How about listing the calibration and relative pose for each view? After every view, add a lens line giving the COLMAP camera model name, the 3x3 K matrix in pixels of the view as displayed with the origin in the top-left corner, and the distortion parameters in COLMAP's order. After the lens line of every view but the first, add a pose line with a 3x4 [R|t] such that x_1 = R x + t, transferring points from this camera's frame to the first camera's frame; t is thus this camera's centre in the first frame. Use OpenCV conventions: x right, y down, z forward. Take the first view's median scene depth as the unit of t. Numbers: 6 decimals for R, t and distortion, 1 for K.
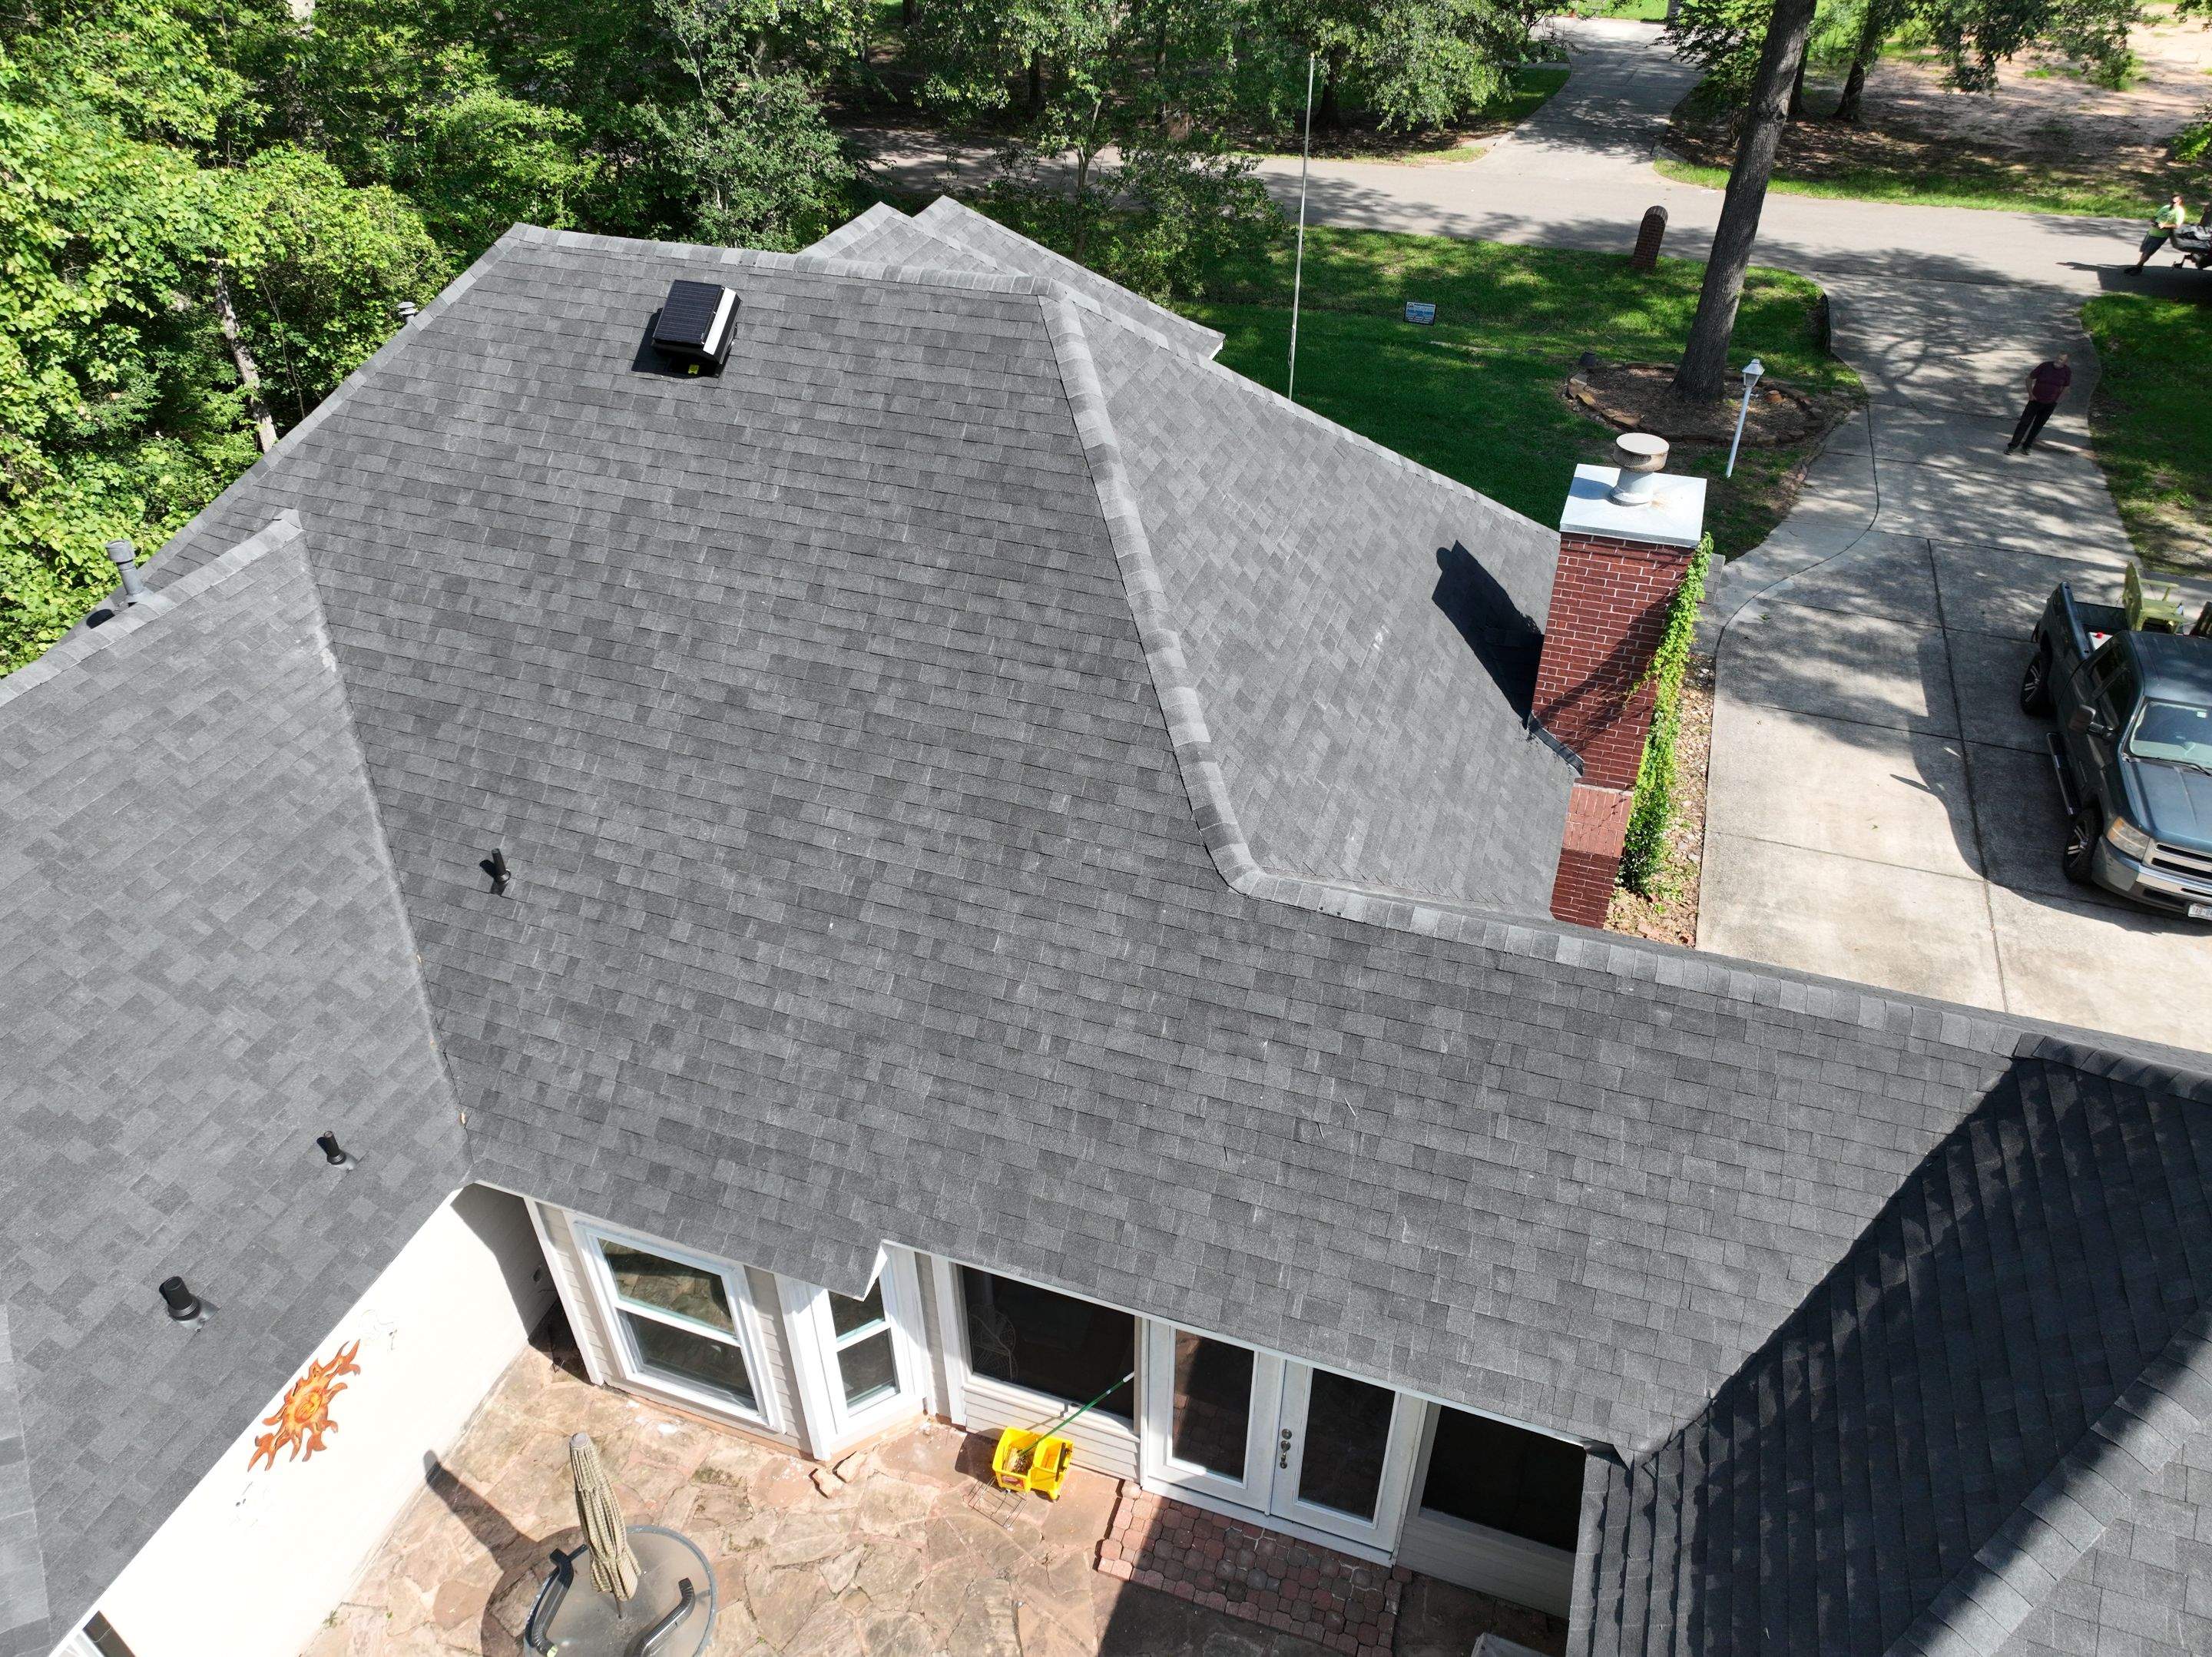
lens RADIAL K [[1555.1, 0, 1102.5], [0, 1555.1, 830.5], [0, 0, 1]] dist [0.004900, 0.005201]
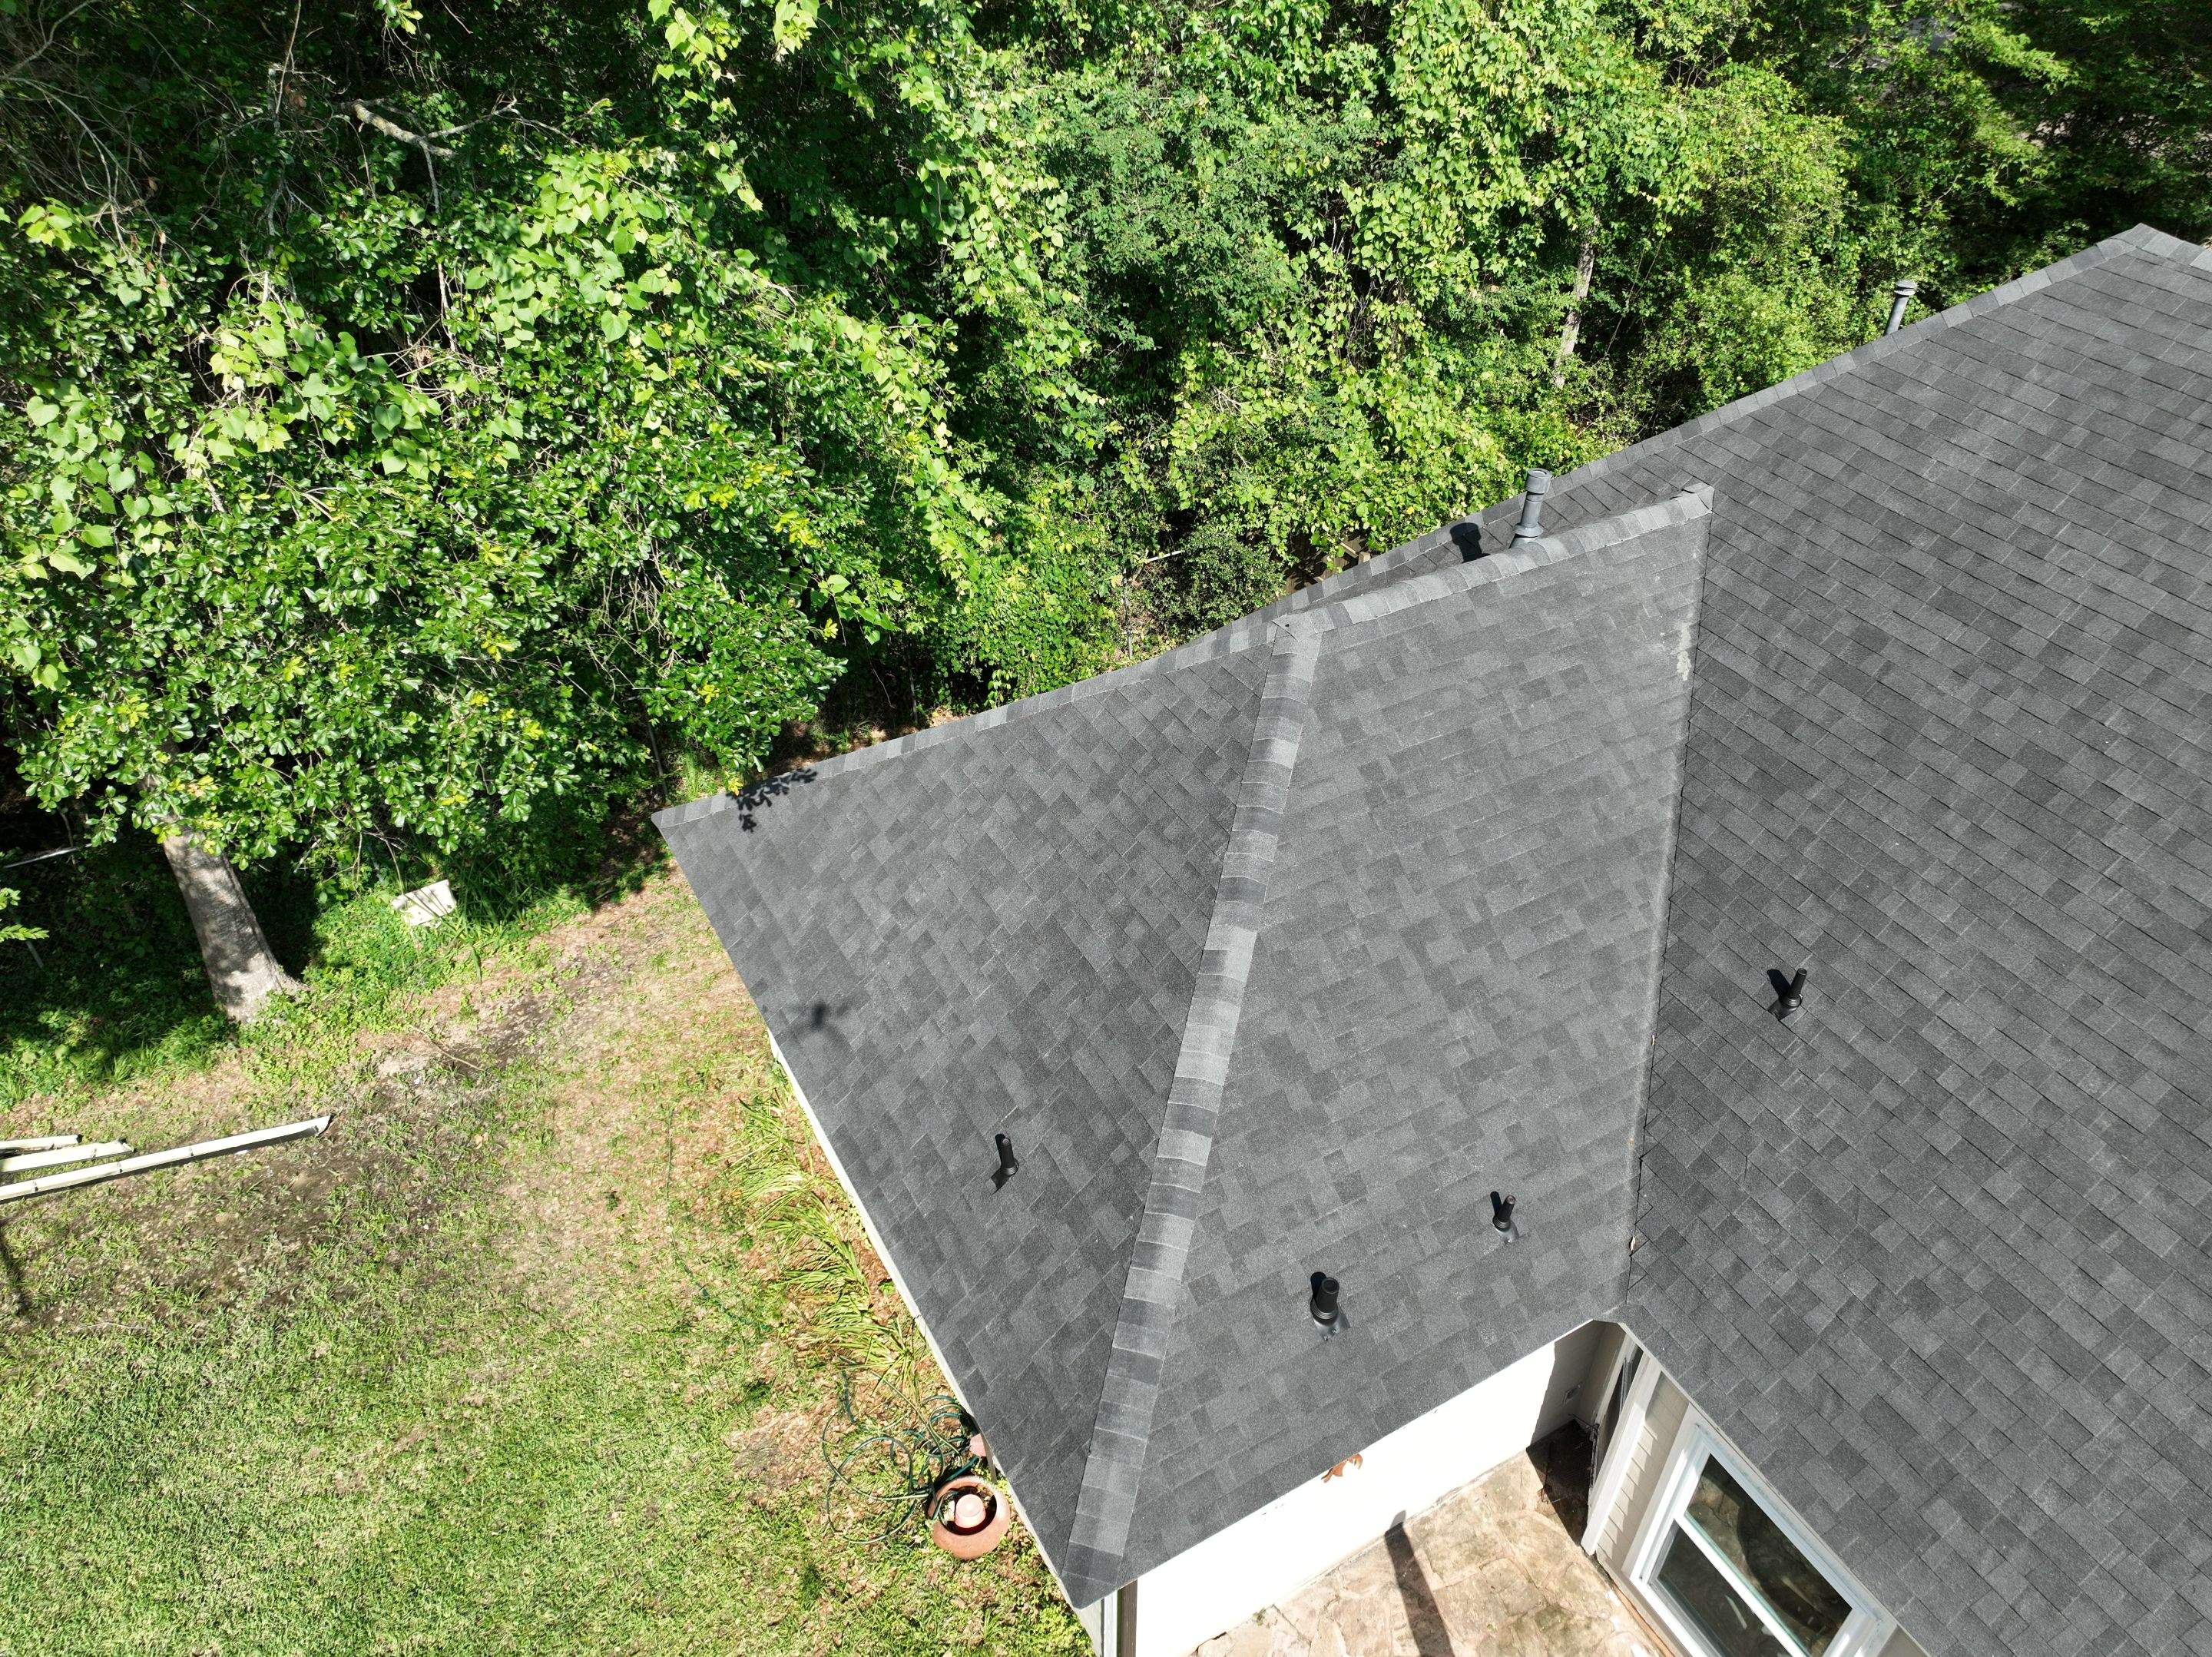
lens RADIAL K [[1553.8, 0, 1103.6], [0, 1553.8, 829.2], [0, 0, 1]] dist [-0.002383, 0.016308]
pose [[0.748056, 0.420822, -0.513148, -0.267040], [-0.401900, 0.902587, 0.154313, -0.031771], [0.528099, 0.090799, 0.844314, 0.103729]]
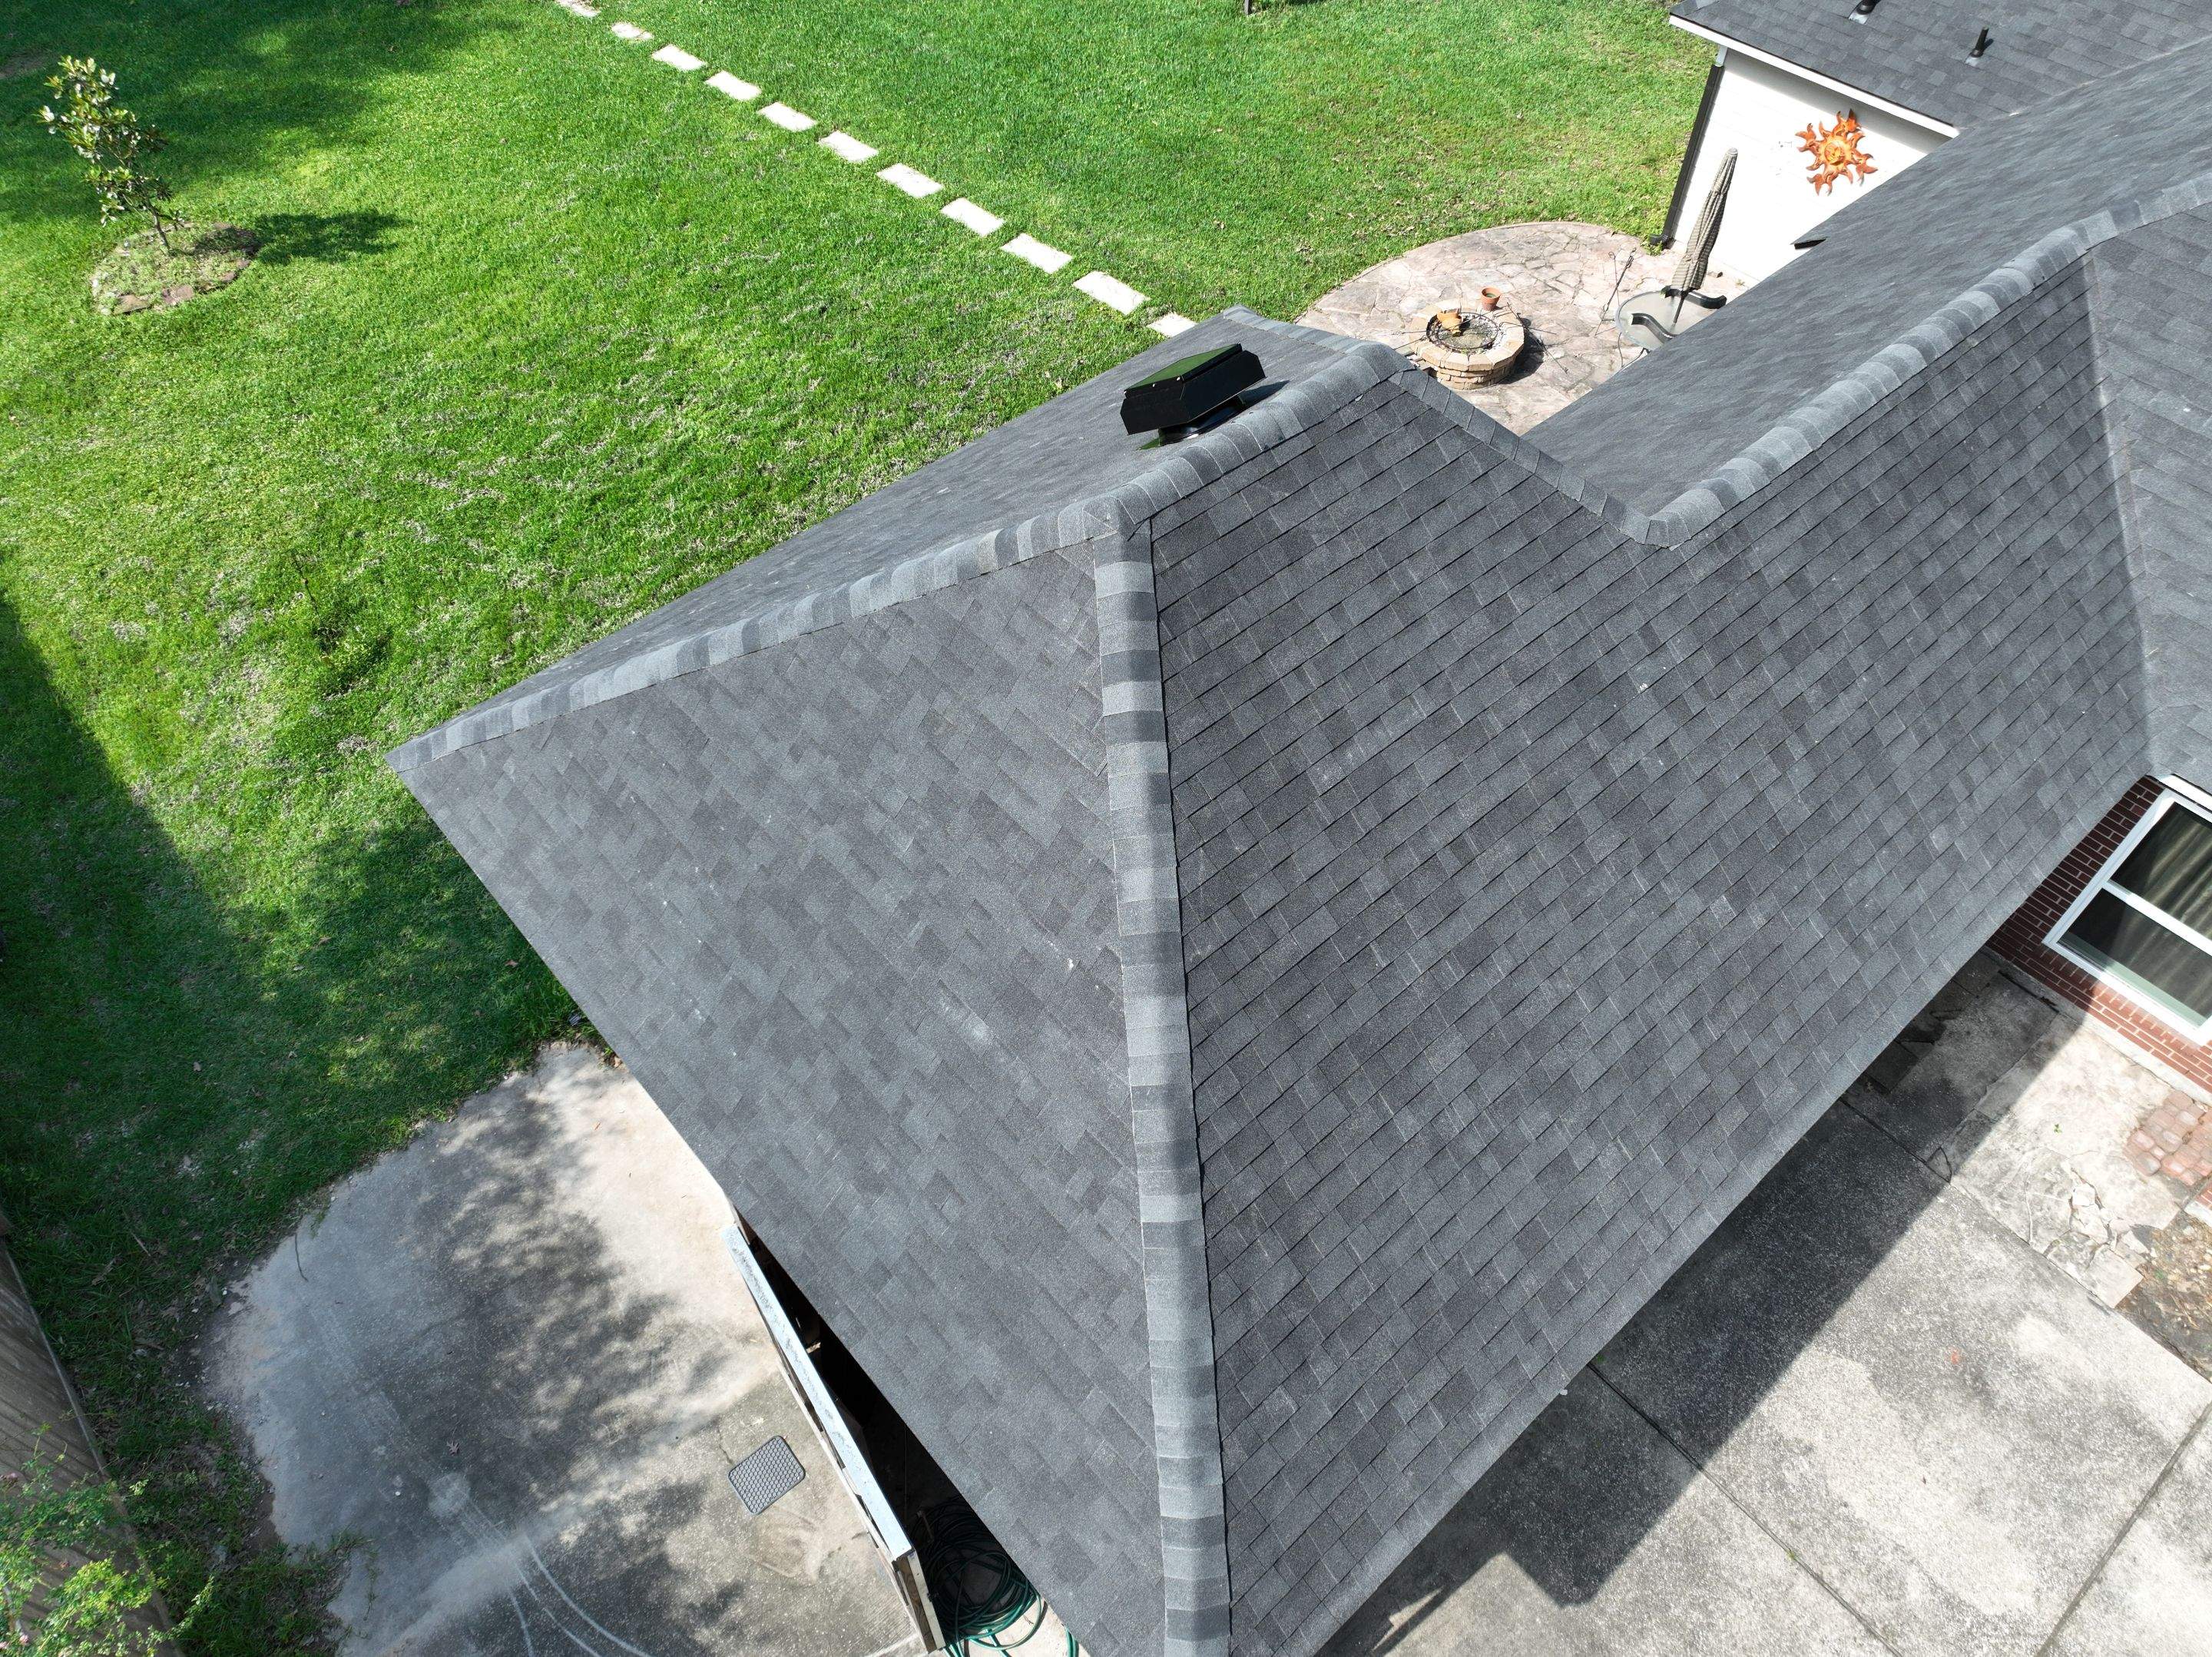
lens RADIAL K [[1556.4, 0, 1103.9], [0, 1556.4, 828.6], [0, 0, 1]] dist [-0.008818, 0.024510]
pose [[-0.492759, 0.683024, -0.539135, 1.103507], [-0.516476, 0.269068, 0.812929, -0.334591], [0.700314, 0.679029, 0.220180, 0.517548]]
